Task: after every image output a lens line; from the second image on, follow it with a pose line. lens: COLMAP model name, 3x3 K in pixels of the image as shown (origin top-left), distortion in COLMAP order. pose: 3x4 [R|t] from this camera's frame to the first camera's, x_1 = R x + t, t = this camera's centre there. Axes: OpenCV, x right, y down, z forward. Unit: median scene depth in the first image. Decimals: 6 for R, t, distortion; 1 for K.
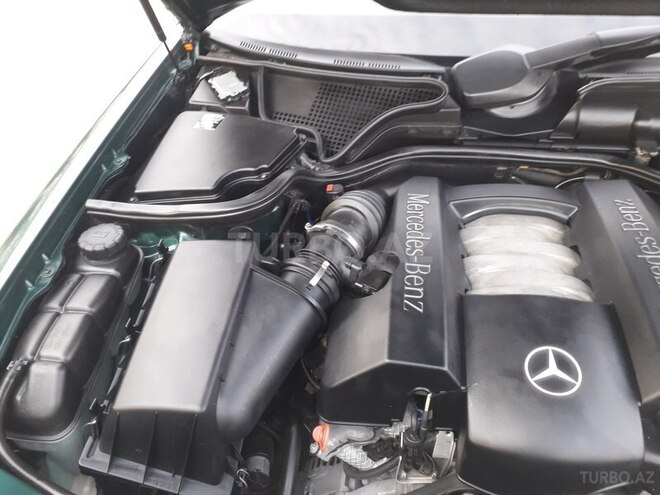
lens RADIAL K [[511.0, 0, 333.5], [0, 511.0, 288.7], [0, 0, 1]] dist [0.069793, -0.094014]
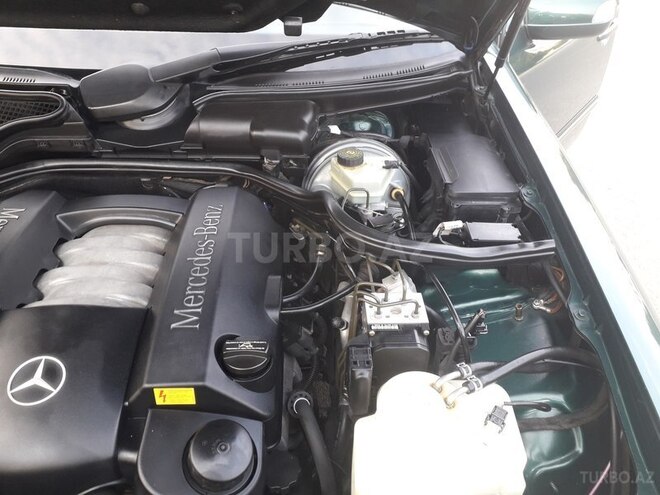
lens RADIAL K [[511.0, 0, 333.5], [0, 511.0, 288.7], [0, 0, 1]] dist [0.069793, -0.094014]
pose [[0.980677, -0.077077, 0.179809, 0.527257], [0.082118, 0.996407, -0.020750, 0.032506], [-0.177564, 0.035115, 0.983483, -0.053434]]
